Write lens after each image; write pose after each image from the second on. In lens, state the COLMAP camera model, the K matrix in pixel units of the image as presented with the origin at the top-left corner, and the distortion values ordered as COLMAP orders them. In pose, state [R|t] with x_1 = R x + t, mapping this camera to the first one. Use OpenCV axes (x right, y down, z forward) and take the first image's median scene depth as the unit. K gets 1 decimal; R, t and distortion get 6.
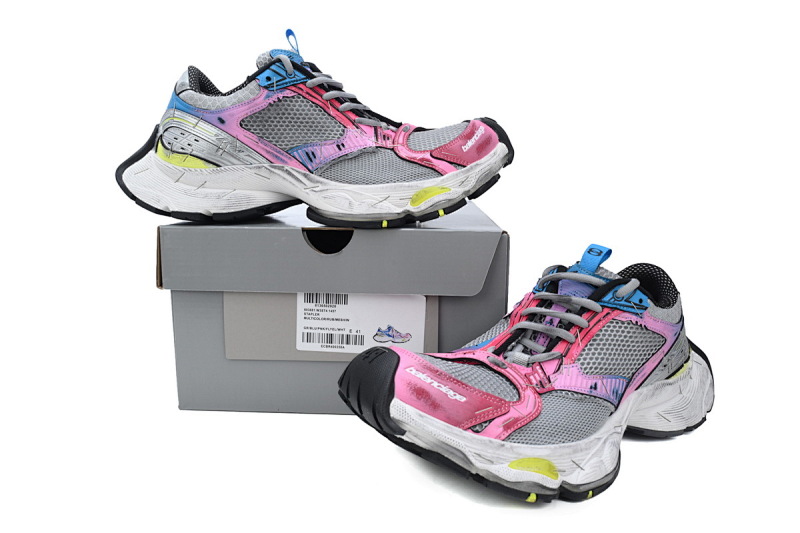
lens RADIAL K [[628.5, 0, 400.9], [0, 628.5, 268.2], [0, 0, 1]] dist [-0.005800, -0.005968]
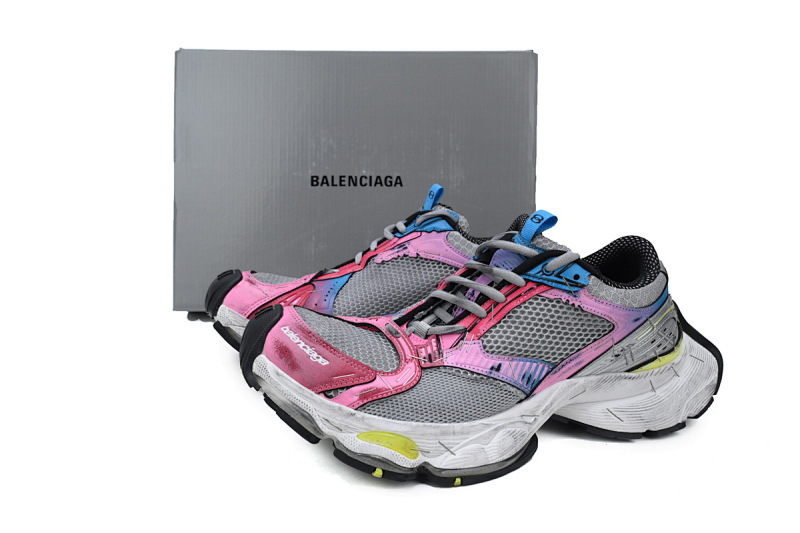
lens RADIAL K [[628.5, 0, 400.5], [0, 628.5, 266.9], [0, 0, 1]] dist [-0.005800, -0.005968]
pose [[0.938755, 0.058320, -0.339614, 0.480586], [-0.042033, 0.997594, 0.055124, 0.000656], [0.342012, -0.037473, 0.938948, 0.114761]]
